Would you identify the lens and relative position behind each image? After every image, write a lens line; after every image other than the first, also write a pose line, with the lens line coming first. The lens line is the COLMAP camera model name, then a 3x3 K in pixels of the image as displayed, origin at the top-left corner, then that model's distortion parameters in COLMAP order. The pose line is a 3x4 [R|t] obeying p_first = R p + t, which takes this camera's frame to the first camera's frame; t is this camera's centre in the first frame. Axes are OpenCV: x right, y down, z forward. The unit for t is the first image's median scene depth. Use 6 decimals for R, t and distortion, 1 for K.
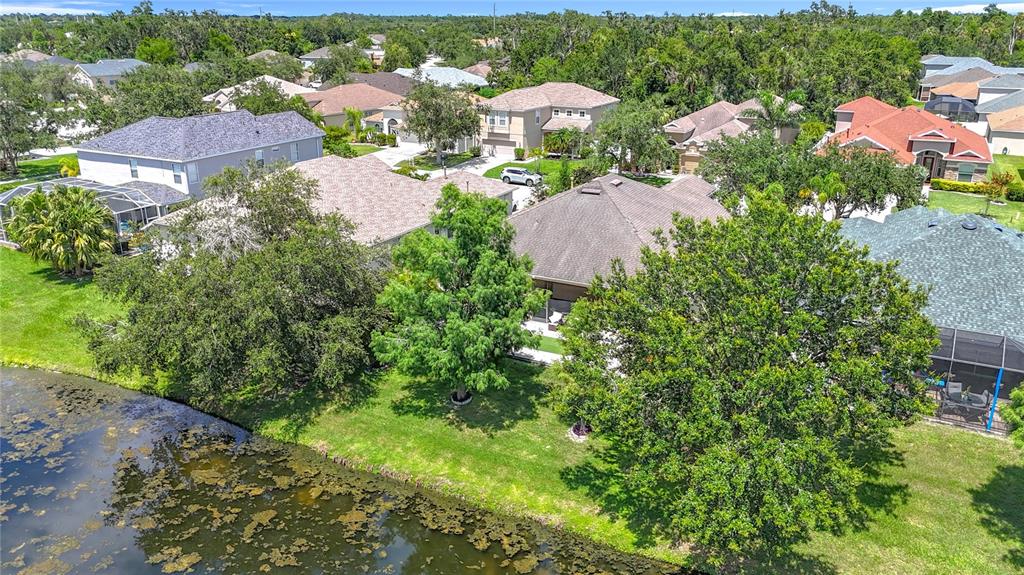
lens RADIAL K [[792.9, 0, 512.0], [0, 792.9, 287.5], [0, 0, 1]] dist [0.049400, -0.075811]
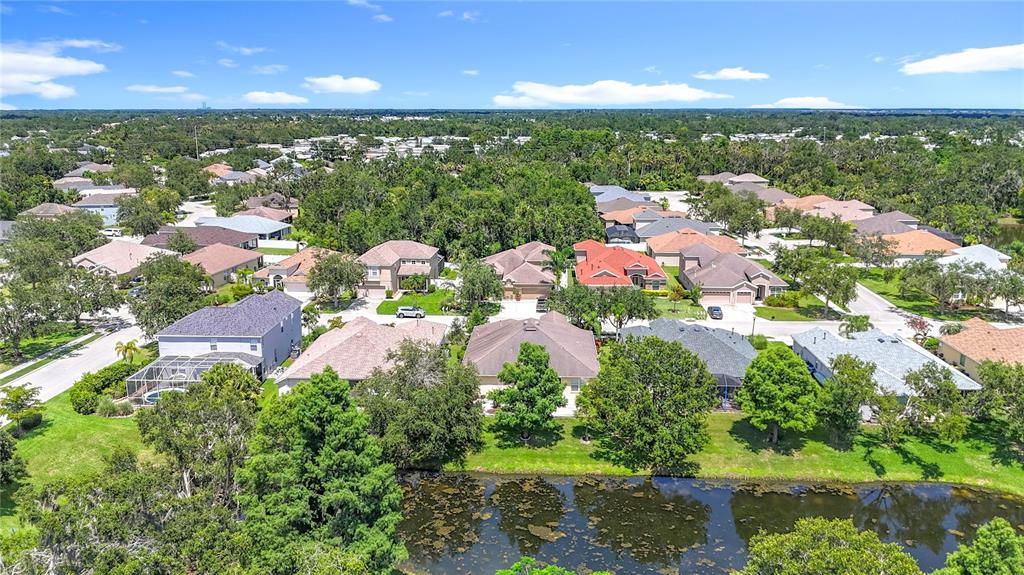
lens RADIAL K [[792.9, 0, 512.0], [0, 792.9, 287.5], [0, 0, 1]] dist [0.049400, -0.075811]
pose [[0.903316, -0.097983, 0.417635, -0.443826], [0.138626, 0.988005, -0.068037, -0.056582], [-0.405959, 0.119354, 0.906064, -0.462985]]
